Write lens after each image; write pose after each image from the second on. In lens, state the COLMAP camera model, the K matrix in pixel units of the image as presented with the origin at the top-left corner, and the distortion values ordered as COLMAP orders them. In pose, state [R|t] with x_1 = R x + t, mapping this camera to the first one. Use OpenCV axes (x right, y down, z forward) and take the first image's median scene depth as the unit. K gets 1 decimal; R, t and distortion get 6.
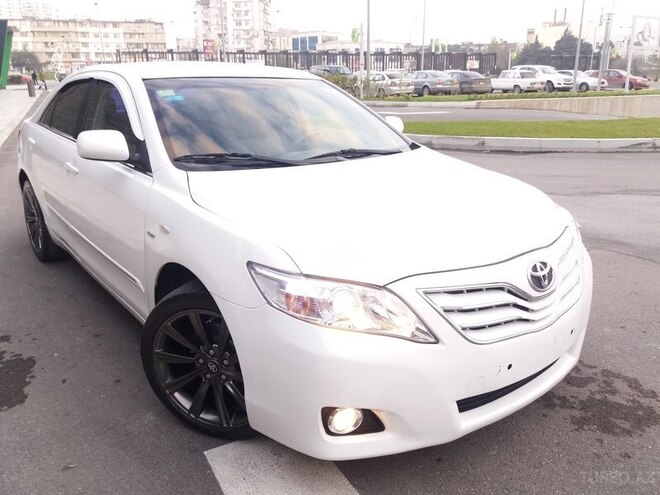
lens RADIAL K [[544.1, 0, 328.5], [0, 544.1, 254.6], [0, 0, 1]] dist [0.018334, -0.046007]
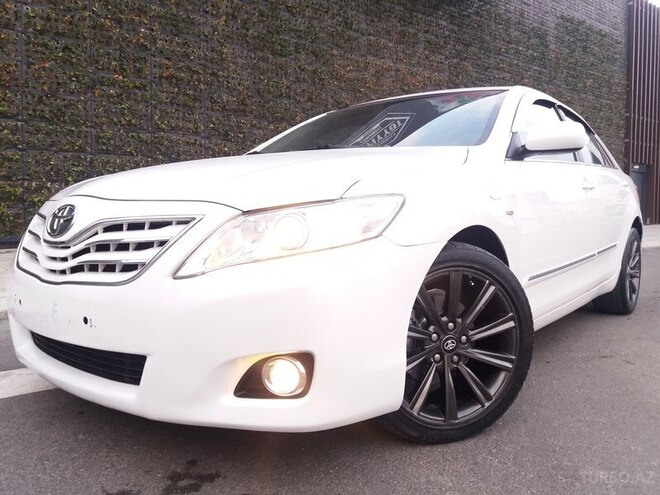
lens RADIAL K [[544.1, 0, 336.4], [0, 544.1, 256.4], [0, 0, 1]] dist [0.018334, -0.046007]
pose [[0.209273, 0.087962, -0.973893, 1.092298], [-0.318798, 0.947669, 0.017089, -0.049104], [0.924431, 0.306899, 0.226364, 1.016435]]
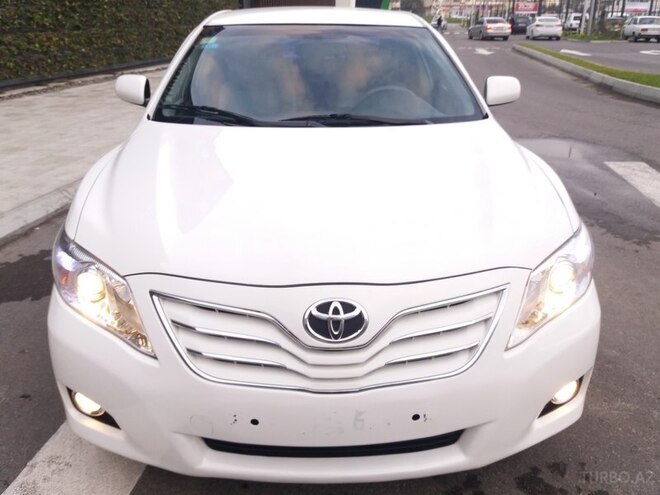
lens RADIAL K [[544.1, 0, 327.2], [0, 544.1, 250.1], [0, 0, 1]] dist [0.018334, -0.046007]
pose [[0.794245, 0.239562, -0.558377, 0.626735], [-0.192827, 0.970867, 0.142252, -0.123027], [0.576188, -0.005313, 0.817300, 0.352119]]
